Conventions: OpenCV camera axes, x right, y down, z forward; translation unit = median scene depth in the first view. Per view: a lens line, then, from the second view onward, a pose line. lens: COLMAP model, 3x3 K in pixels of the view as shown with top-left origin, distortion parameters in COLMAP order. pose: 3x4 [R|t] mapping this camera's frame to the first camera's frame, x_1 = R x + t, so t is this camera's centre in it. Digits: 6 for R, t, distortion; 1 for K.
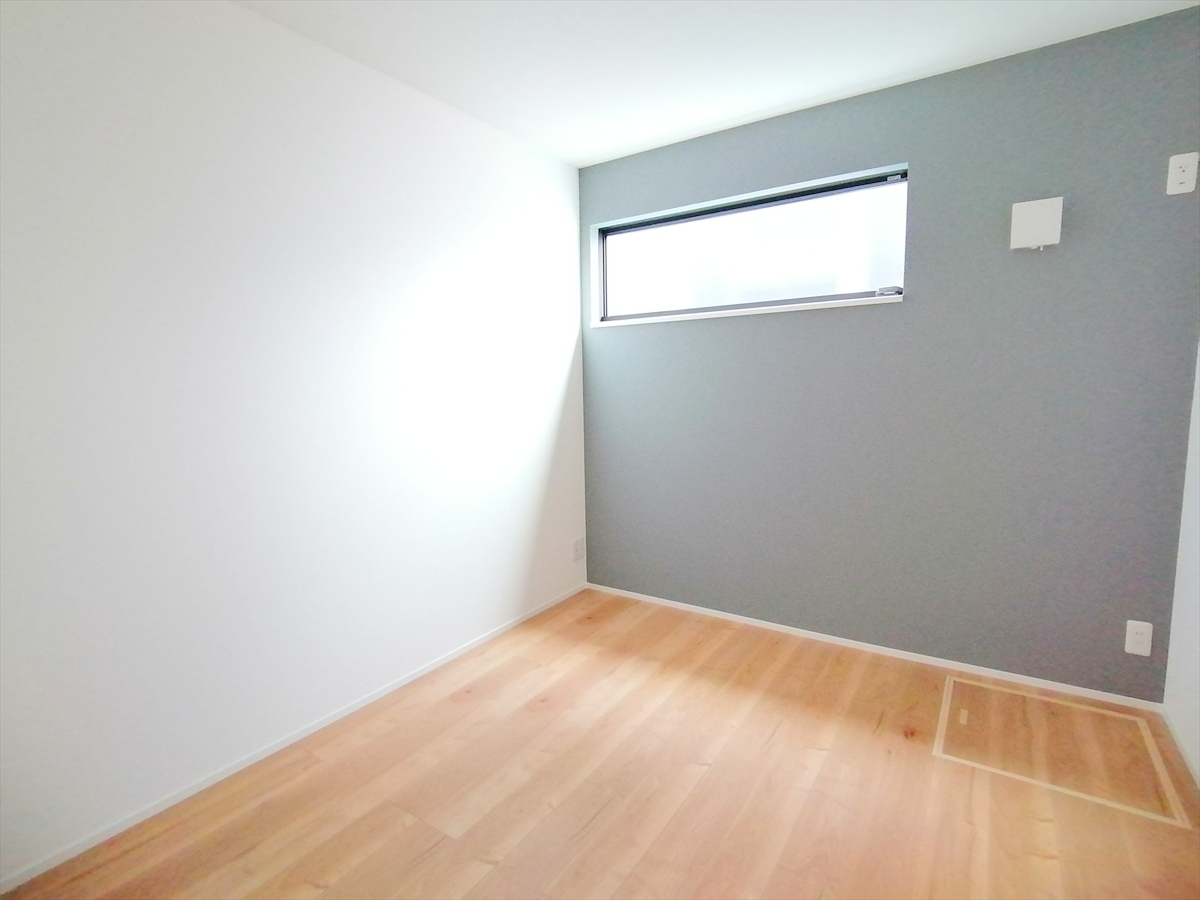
lens RADIAL K [[599.8, 0, 598.4], [0, 599.8, 445.5], [0, 0, 1]] dist [-0.002083, -0.000944]
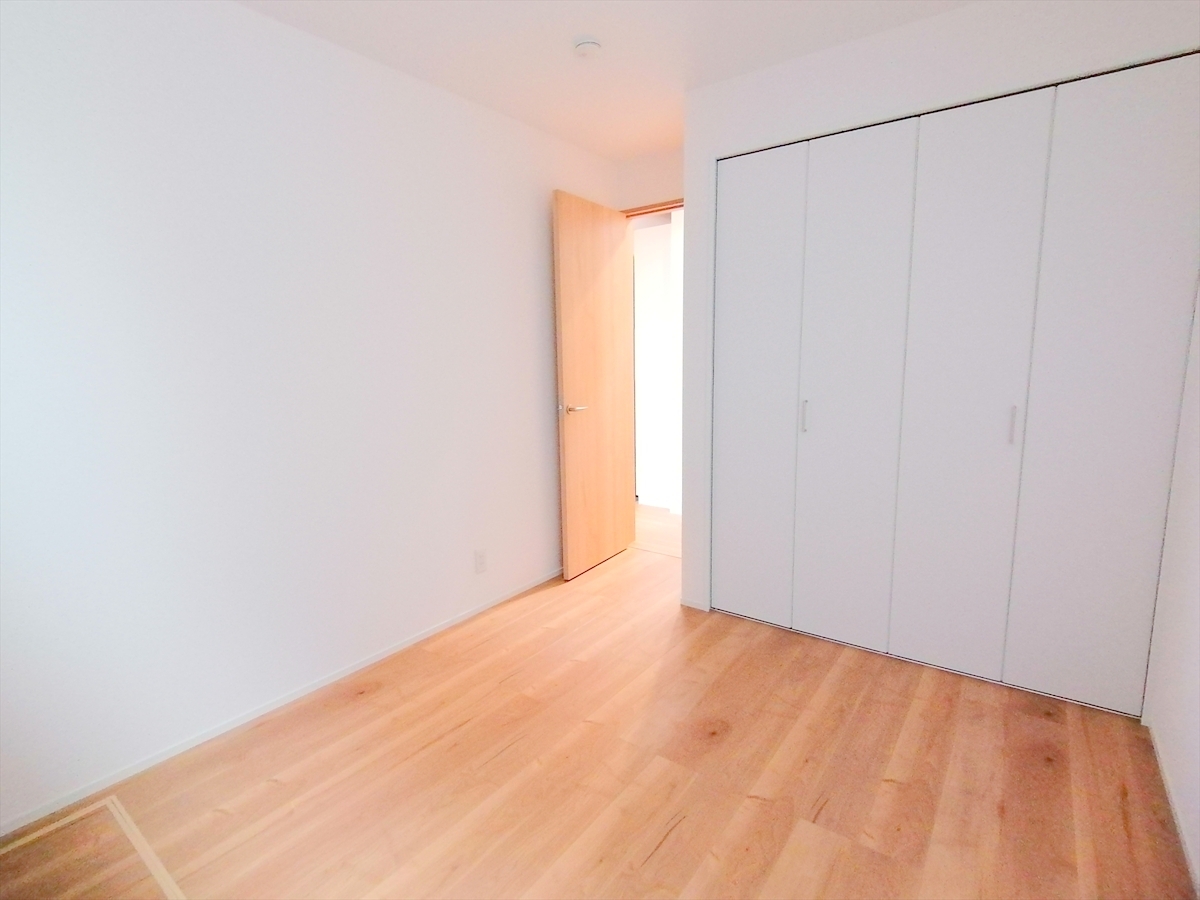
lens RADIAL K [[599.8, 0, 598.4], [0, 599.8, 445.5], [0, 0, 1]] dist [-0.002083, -0.000944]
pose [[-0.997608, 0.028201, 0.063103, 0.016924], [0.043547, 0.965434, 0.256984, -0.211154], [-0.053675, 0.259118, -0.964353, 1.788959]]
